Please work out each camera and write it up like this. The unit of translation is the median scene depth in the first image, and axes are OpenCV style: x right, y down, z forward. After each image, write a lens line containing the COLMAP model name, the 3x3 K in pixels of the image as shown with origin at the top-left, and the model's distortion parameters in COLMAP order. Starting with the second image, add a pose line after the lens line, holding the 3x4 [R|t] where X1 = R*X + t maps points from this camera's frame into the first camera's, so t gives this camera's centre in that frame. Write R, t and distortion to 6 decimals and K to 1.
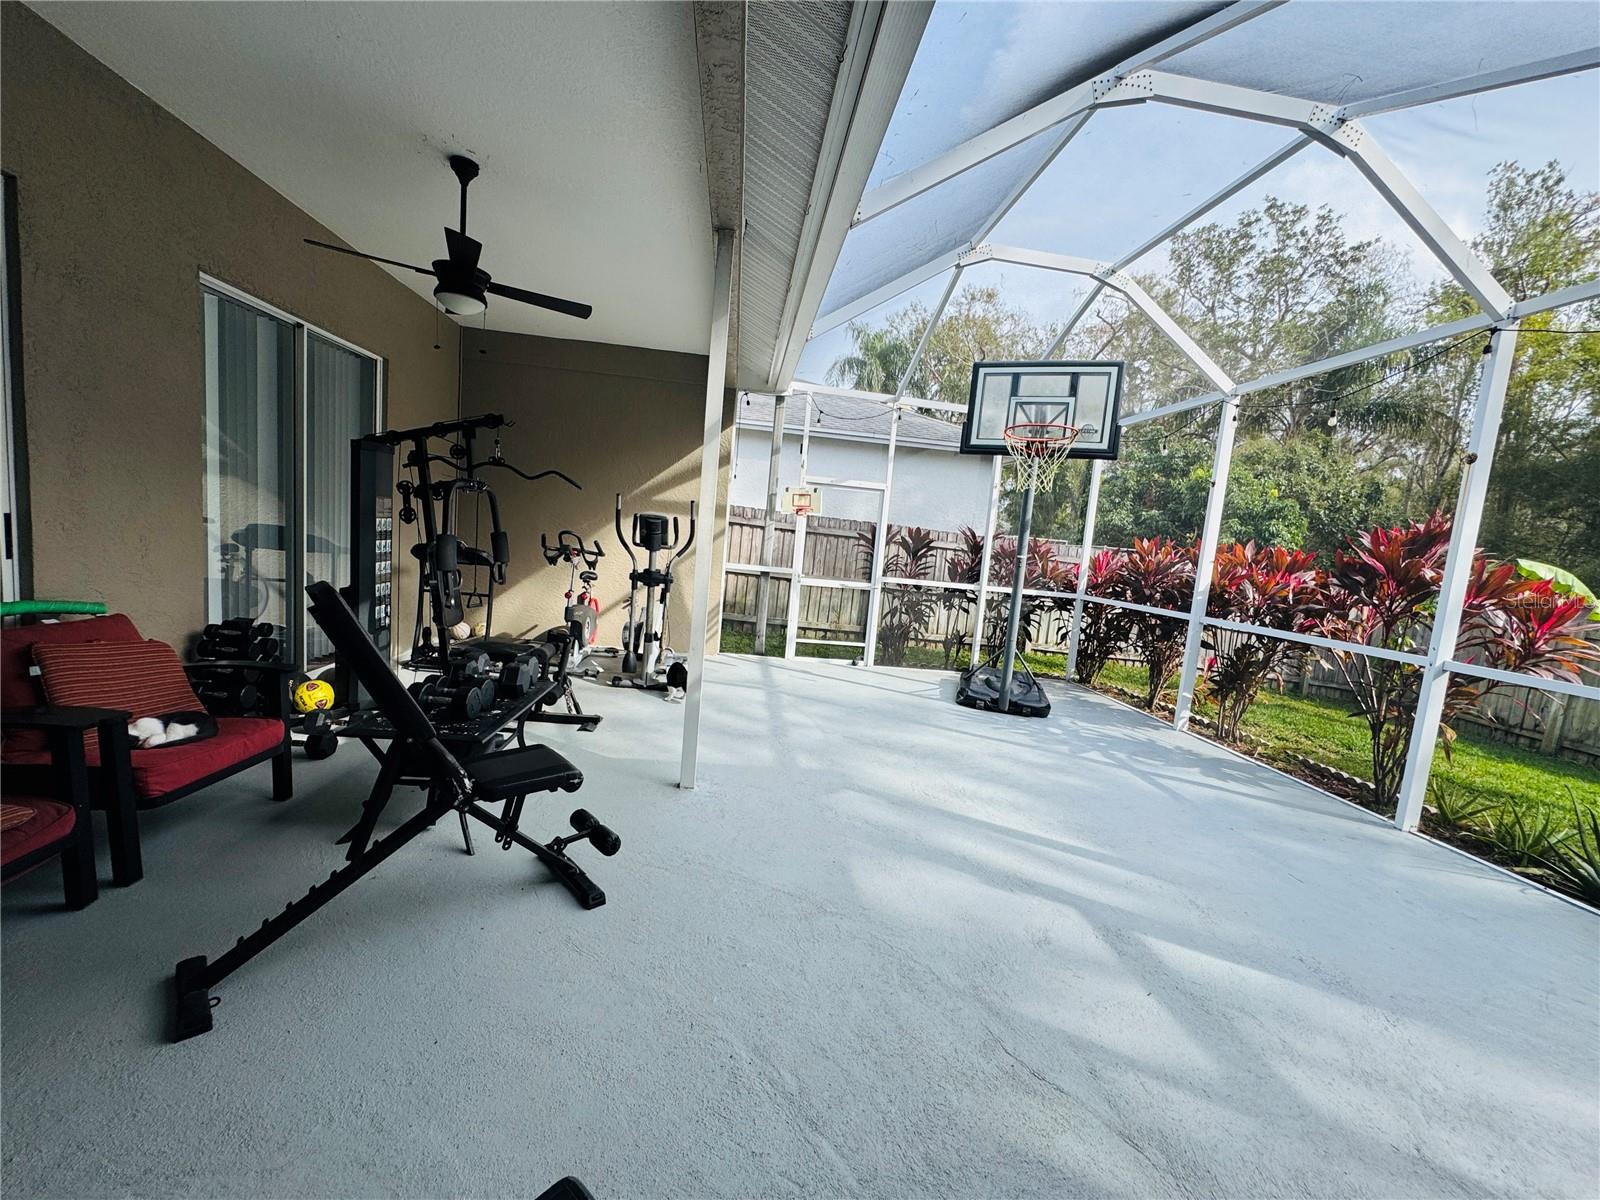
lens RADIAL K [[638.4, 0, 799.5], [0, 638.4, 604.4], [0, 0, 1]] dist [-0.003706, 0.000036]
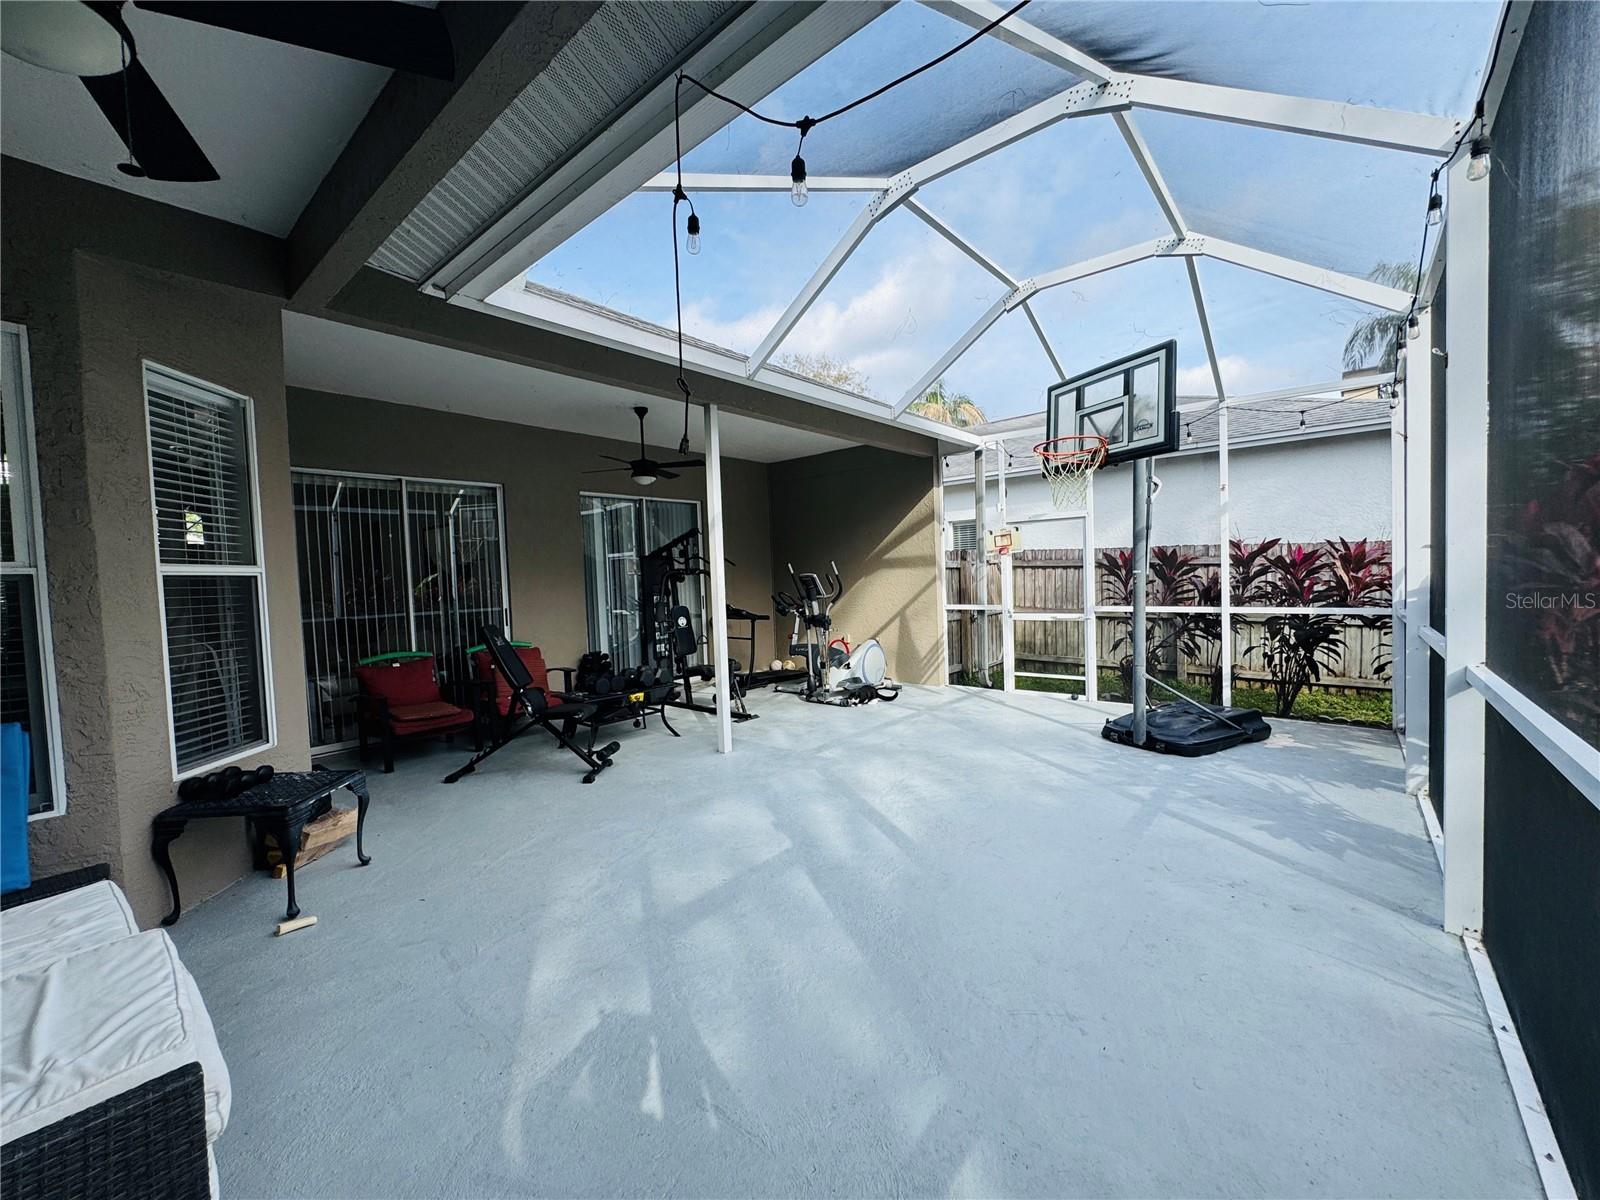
lens RADIAL K [[638.4, 0, 794.0], [0, 638.4, 601.9], [0, 0, 1]] dist [-0.003706, 0.000036]
pose [[0.682506, -0.084349, -0.725996, 0.720485], [0.014992, 0.994725, -0.101477, 0.056555], [0.730726, 0.058374, 0.680170, 0.038958]]
